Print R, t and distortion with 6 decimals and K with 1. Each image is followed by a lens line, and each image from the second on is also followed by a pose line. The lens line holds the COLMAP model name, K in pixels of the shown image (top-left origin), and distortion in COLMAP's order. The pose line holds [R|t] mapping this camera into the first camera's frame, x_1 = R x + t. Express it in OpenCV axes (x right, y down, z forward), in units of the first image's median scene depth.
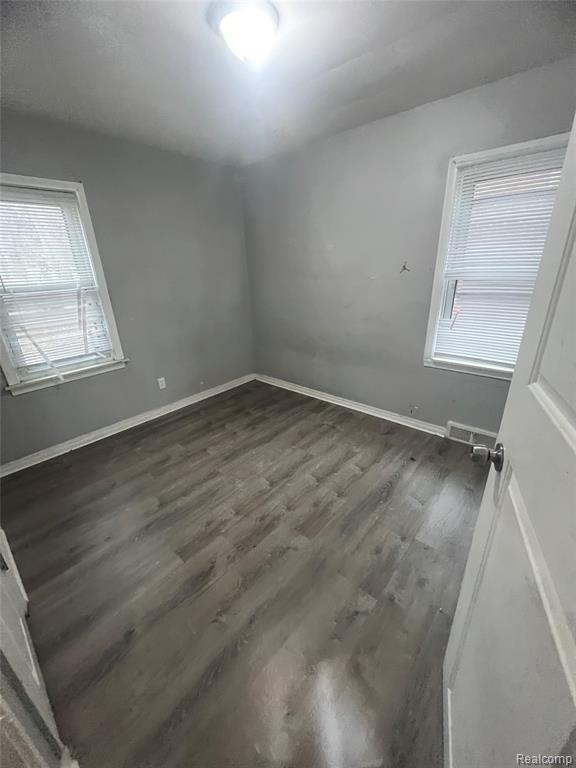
lens RADIAL K [[312.3, 0, 267.0], [0, 312.3, 383.9], [0, 0, 1]] dist [-0.000605, -0.000433]
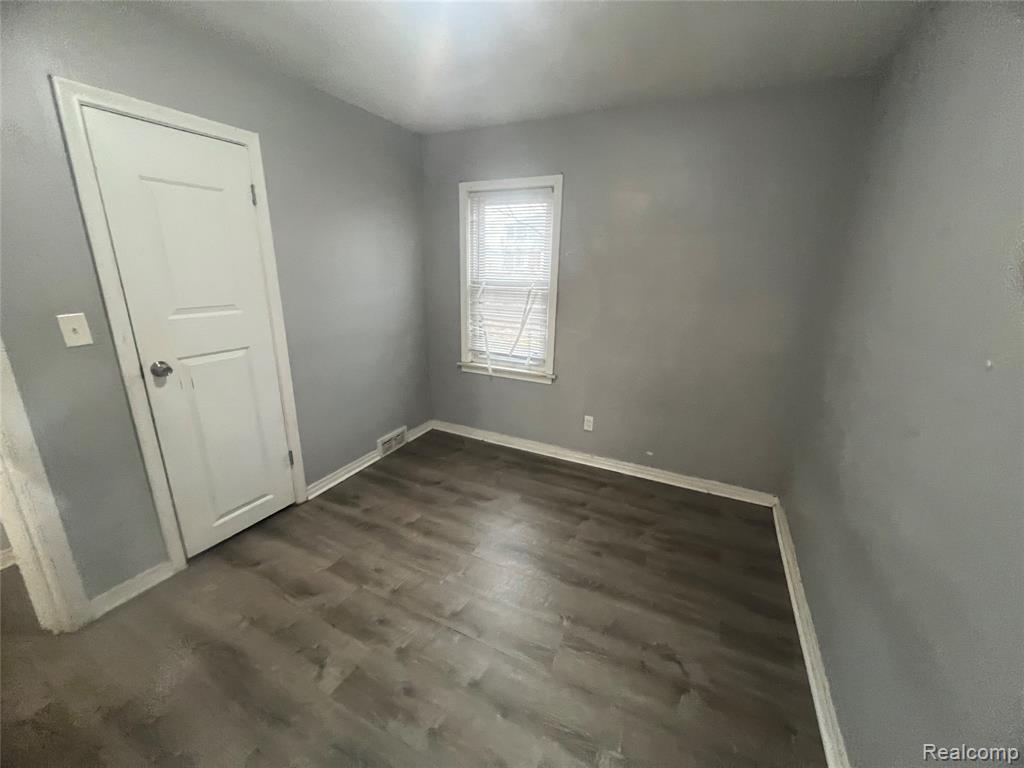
lens RADIAL K [[416.4, 0, 557.9], [0, 416.4, 386.1], [0, 0, 1]] dist [-0.000605, -0.000433]
pose [[0.300089, 0.306596, -0.903297, 0.584401], [-0.371893, 0.909615, 0.185192, -0.275934], [0.878431, 0.280356, 0.386987, 0.620501]]
